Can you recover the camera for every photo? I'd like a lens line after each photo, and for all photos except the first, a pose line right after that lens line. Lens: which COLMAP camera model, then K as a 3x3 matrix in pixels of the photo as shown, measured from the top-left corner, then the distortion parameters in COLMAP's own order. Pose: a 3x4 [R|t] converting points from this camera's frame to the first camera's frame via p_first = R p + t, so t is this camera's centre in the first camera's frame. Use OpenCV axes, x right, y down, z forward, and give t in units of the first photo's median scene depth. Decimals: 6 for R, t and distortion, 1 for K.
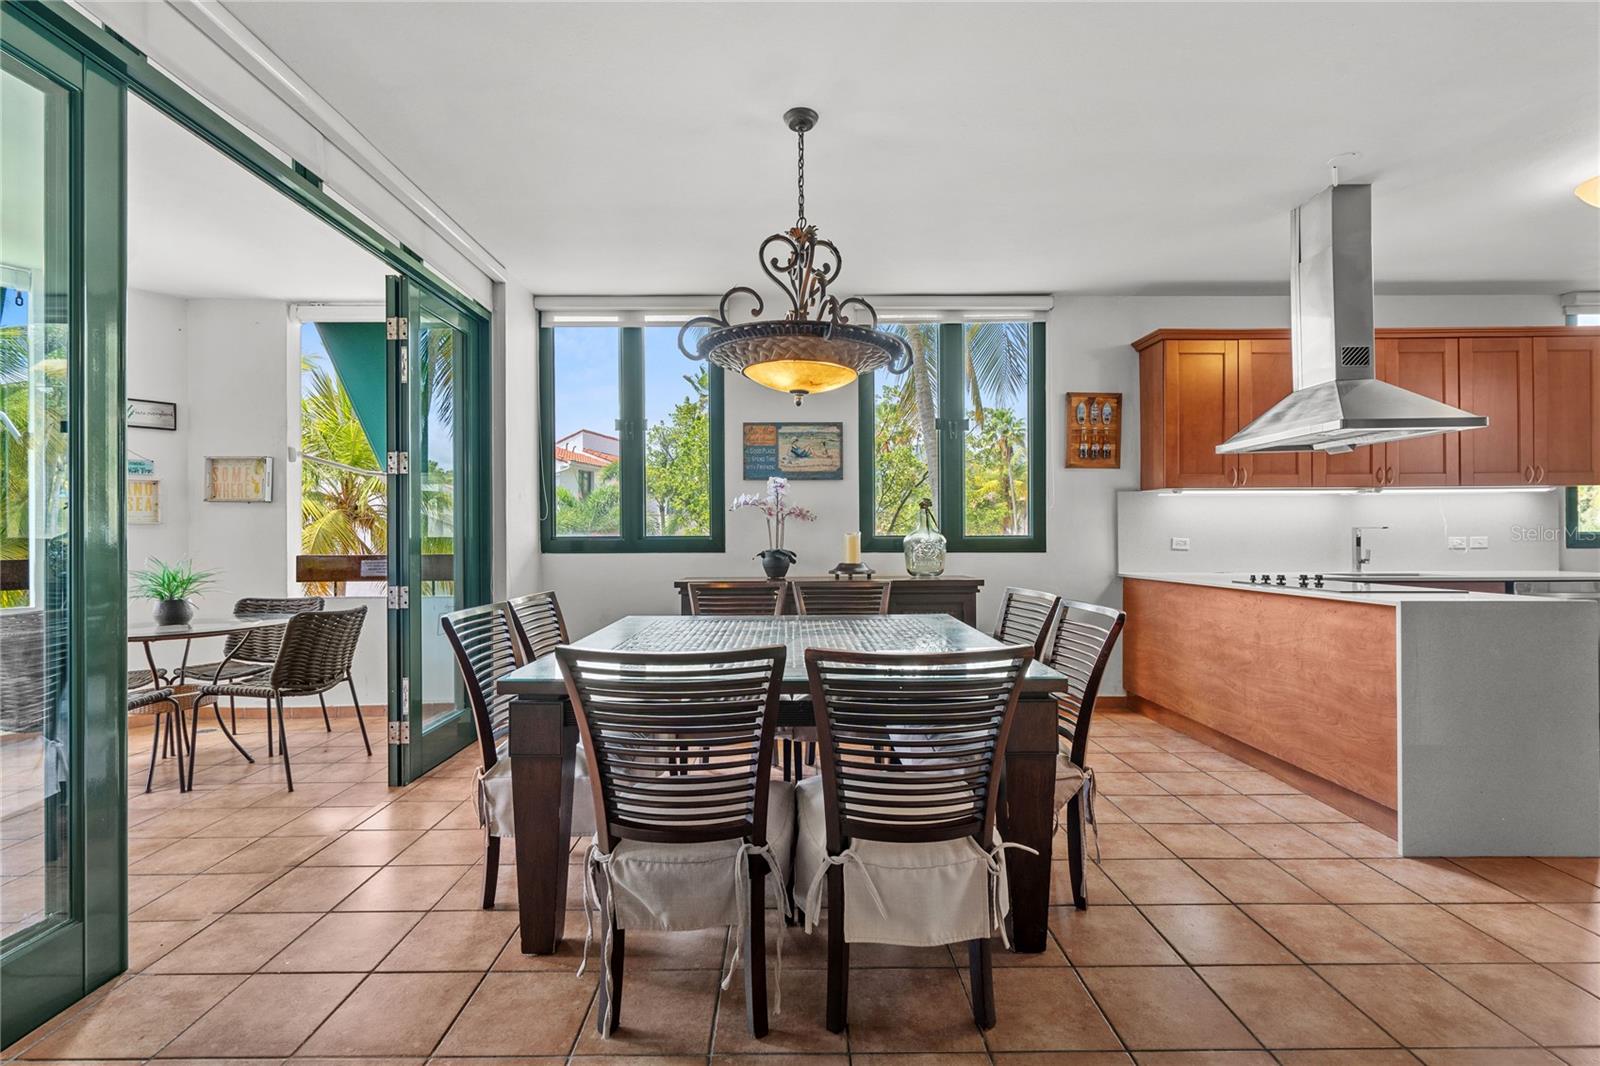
lens RADIAL K [[722.8, 0, 792.2], [0, 722.8, 530.2], [0, 0, 1]] dist [-0.001645, 0.000543]
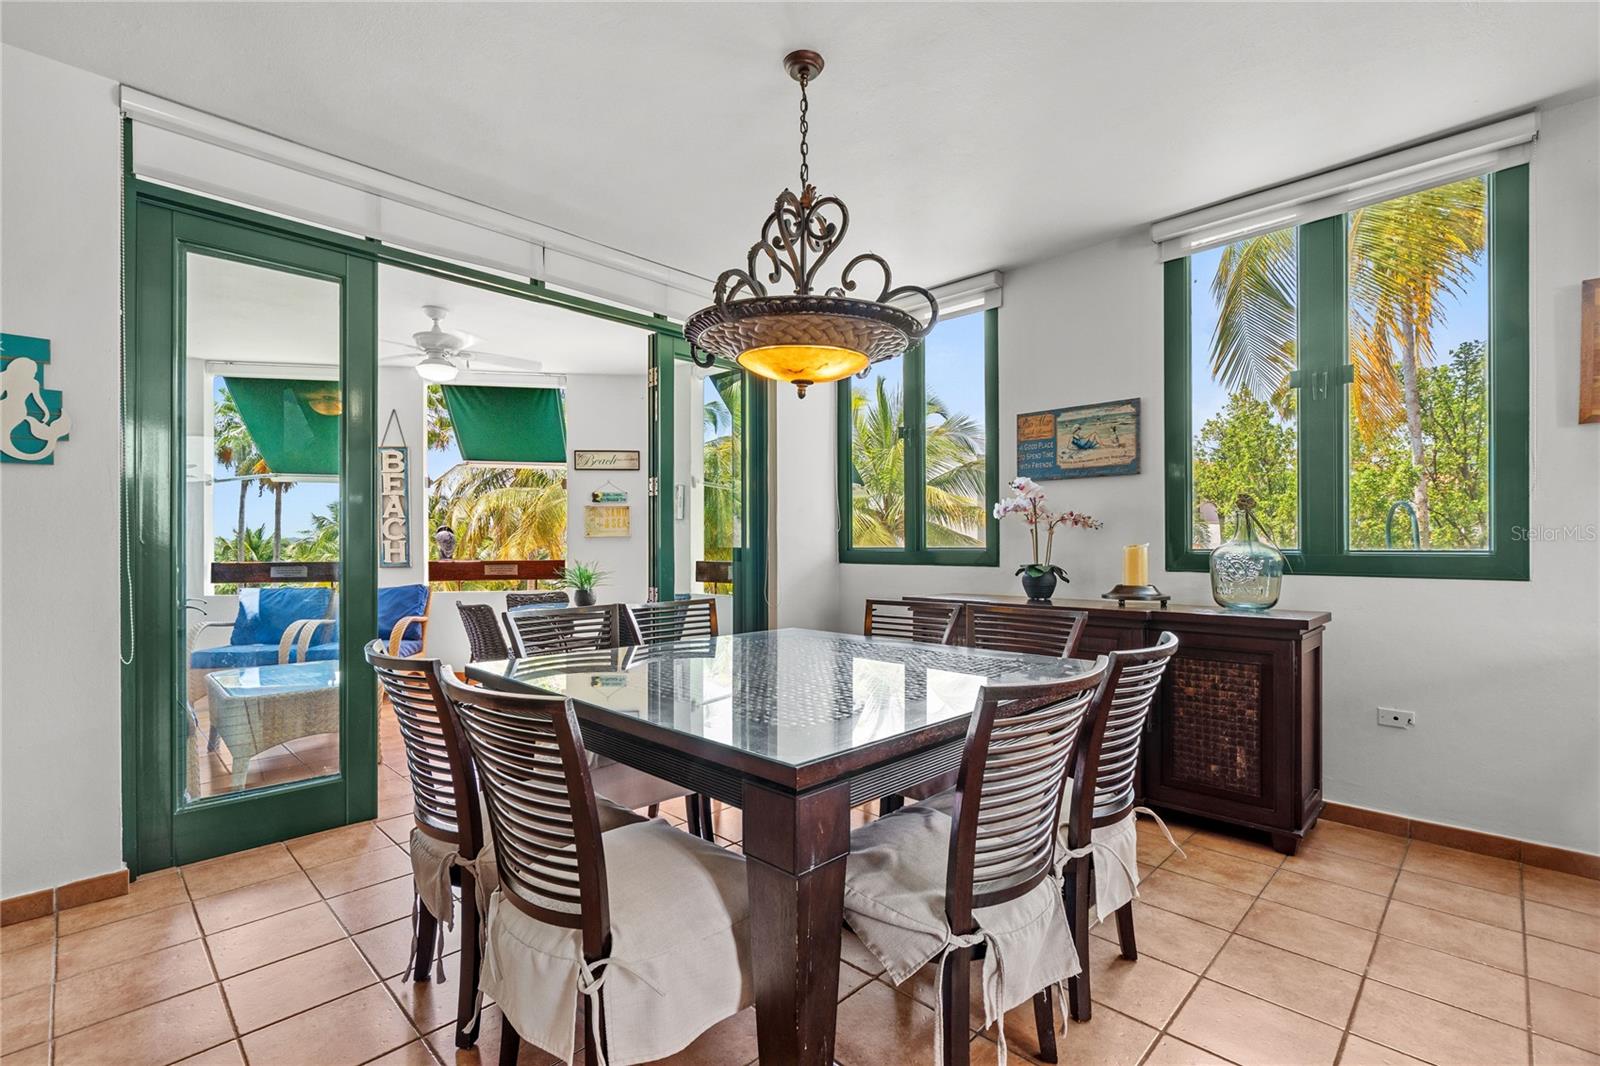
lens RADIAL K [[716.1, 0, 790.0], [0, 716.1, 545.6], [0, 0, 1]] dist [-0.000072, 0.000644]
pose [[0.707112, 0.004533, -0.707087, 0.354062], [0.001471, 0.999968, 0.007882, -0.001994], [0.707100, -0.006614, 0.707082, 0.223909]]
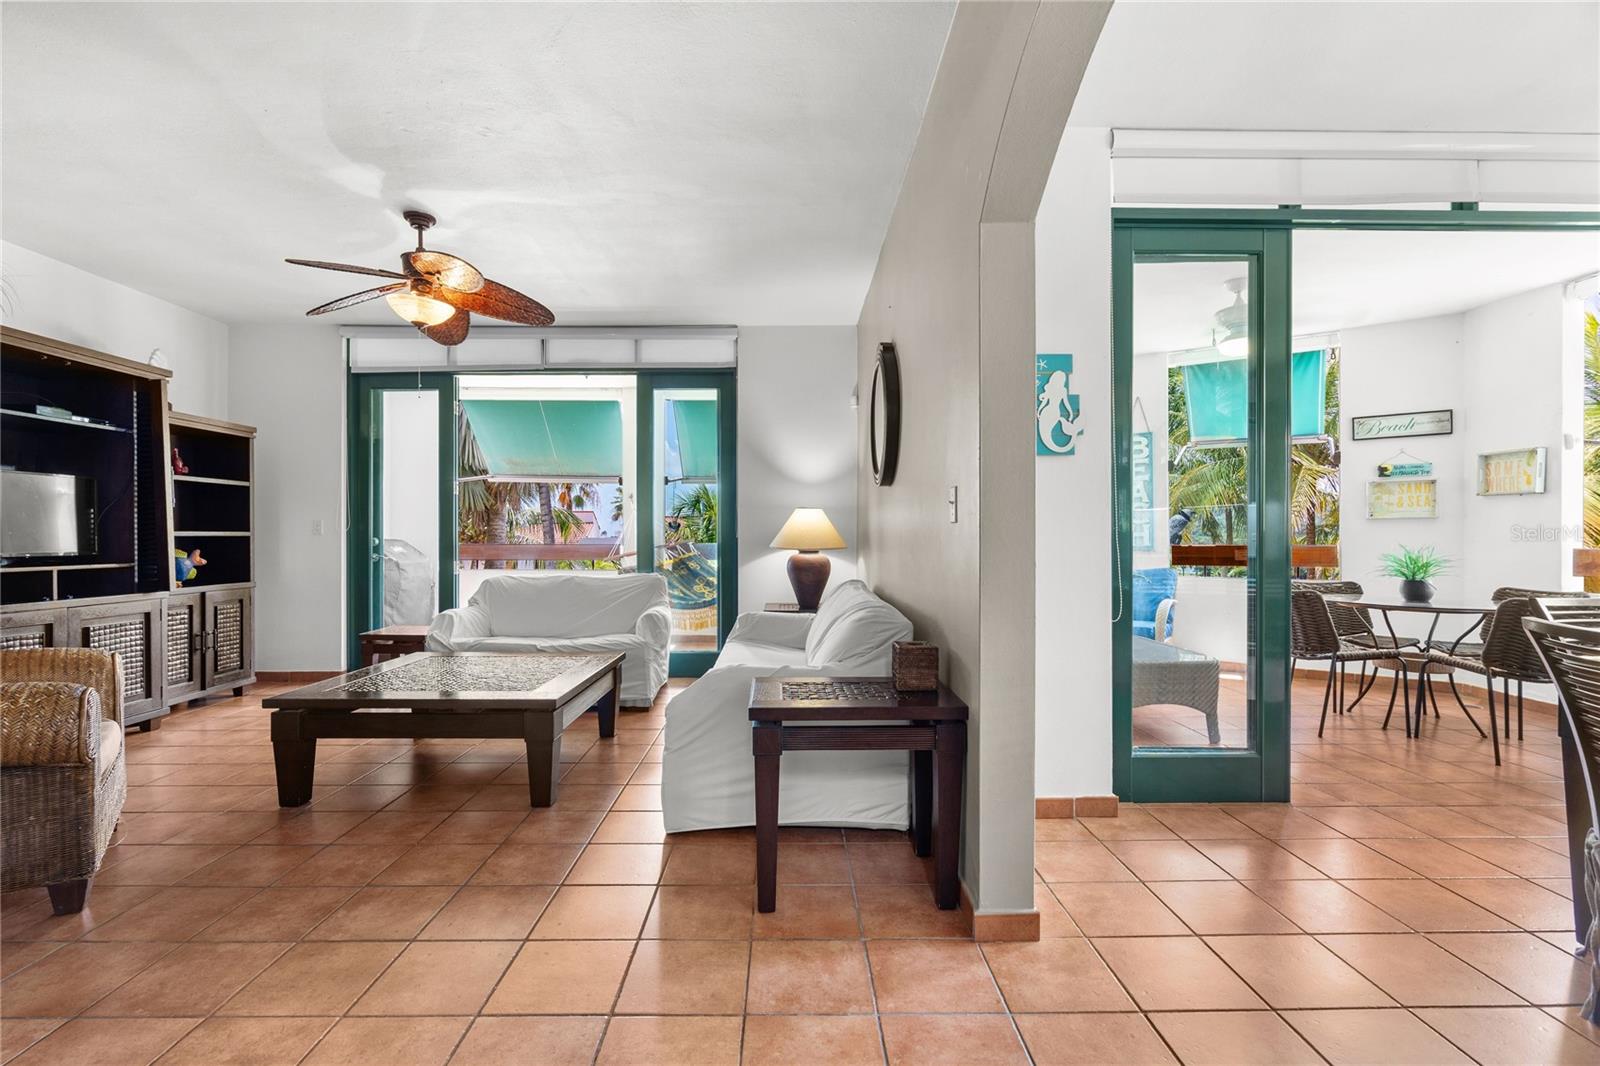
lens RADIAL K [[717.8, 0, 792.4], [0, 717.8, 537.9], [0, 0, 1]] dist [-0.001839, 0.000887]
pose [[0.009924, 0.006932, -0.999927, 0.253862], [0.004770, 0.999964, 0.006979, 0.010800], [0.999939, -0.004839, 0.009890, -0.033668]]
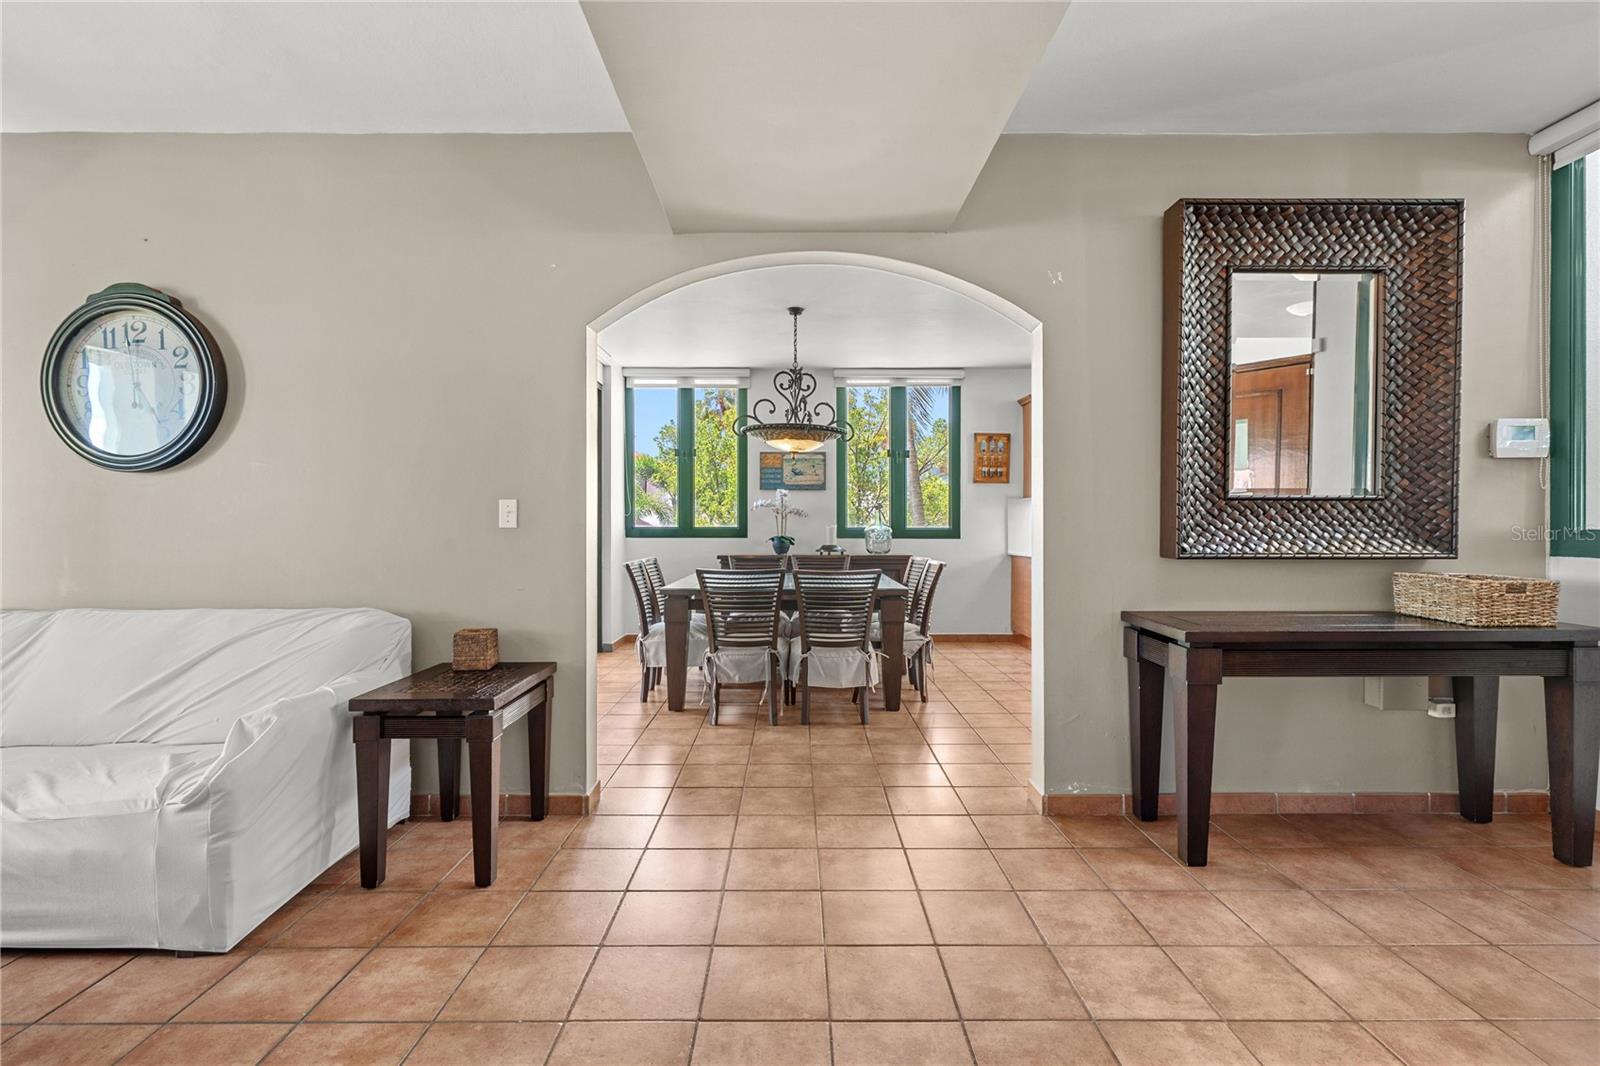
lens RADIAL K [[736.6, 0, 800.0], [0, 736.6, 533.0], [0, 0, 1]] dist [-0.001236, 0.000201]
pose [[0.999980, 0.005018, 0.003802, 0.011450], [-0.005073, 0.999880, 0.014620, -0.002396], [-0.003728, -0.014639, 0.999886, -0.562260]]
